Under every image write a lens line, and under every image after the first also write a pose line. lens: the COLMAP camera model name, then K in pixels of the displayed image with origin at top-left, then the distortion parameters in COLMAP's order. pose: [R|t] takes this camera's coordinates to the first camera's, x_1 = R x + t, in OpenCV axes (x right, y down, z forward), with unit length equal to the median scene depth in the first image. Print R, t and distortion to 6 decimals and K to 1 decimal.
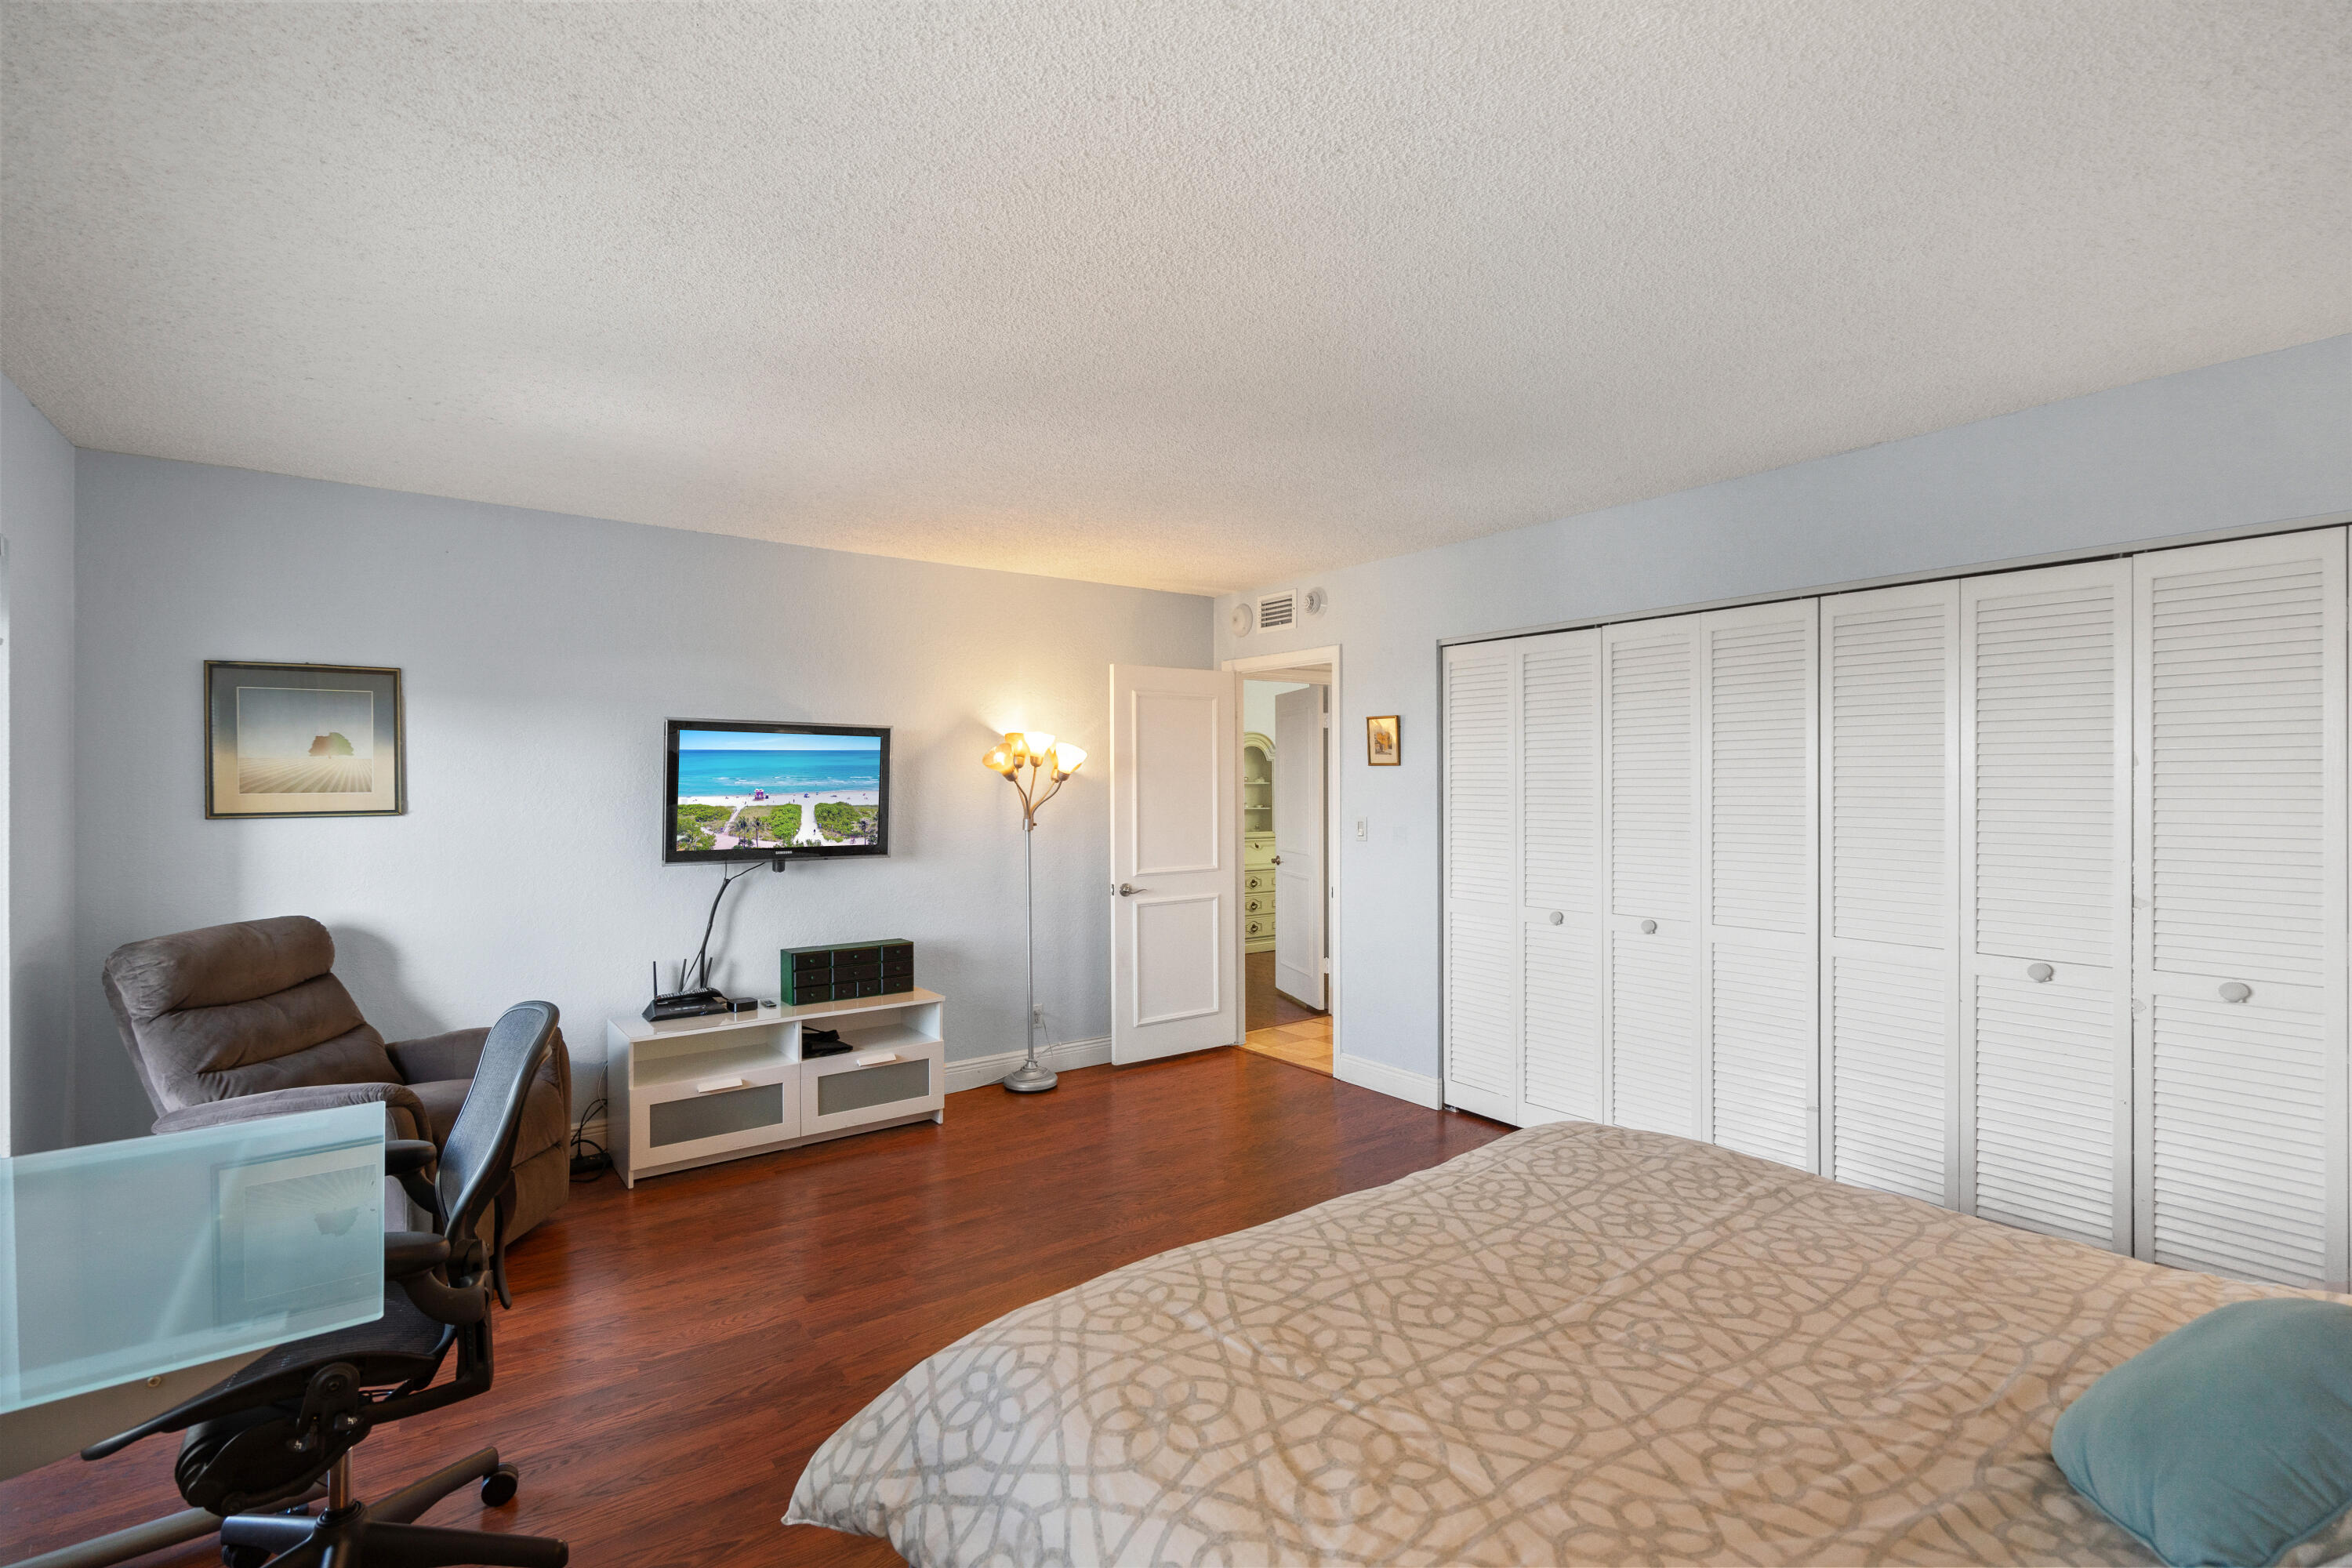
lens RADIAL K [[1075.3, 0, 1169.3], [0, 1075.3, 780.7], [0, 0, 1]] dist [-0.006912, 0.003153]
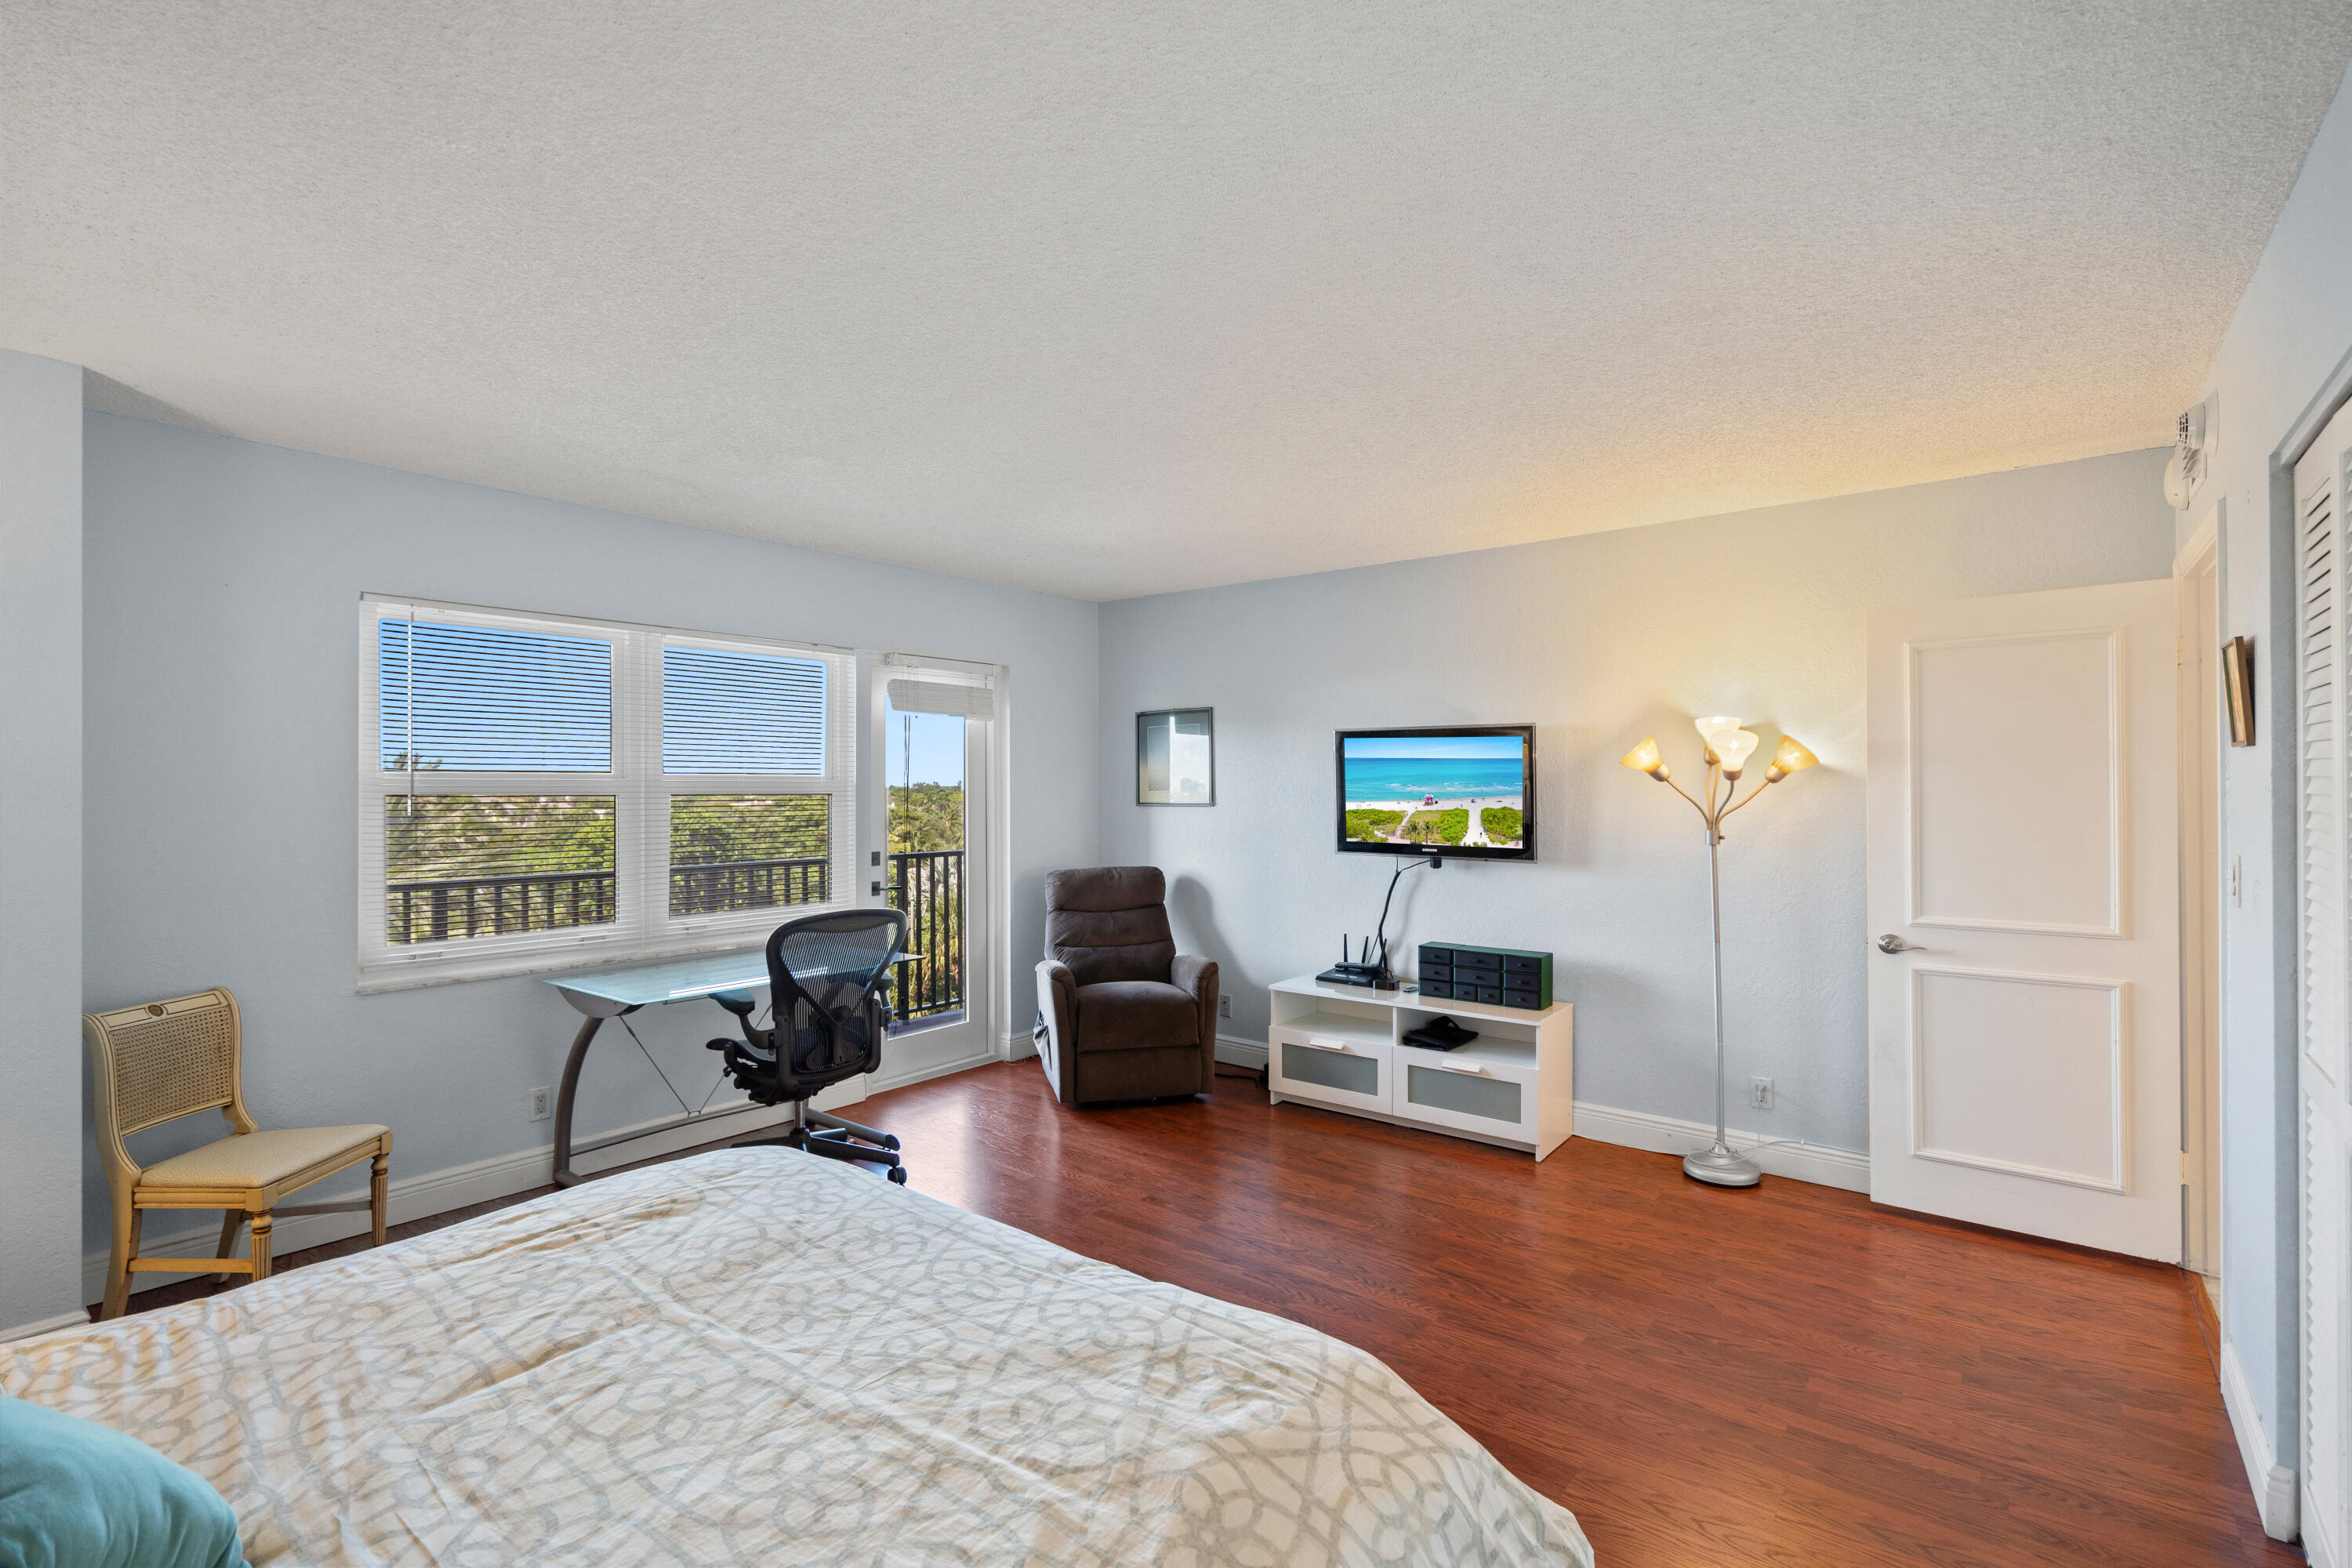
lens RADIAL K [[1075.3, 0, 1169.8], [0, 1075.3, 774.9], [0, 0, 1]] dist [-0.006912, 0.003153]
pose [[0.239729, -0.007842, -0.970808, 0.610301], [0.004575, 0.999965, -0.006948, -0.000968], [0.970829, -0.002776, 0.239756, 0.500463]]
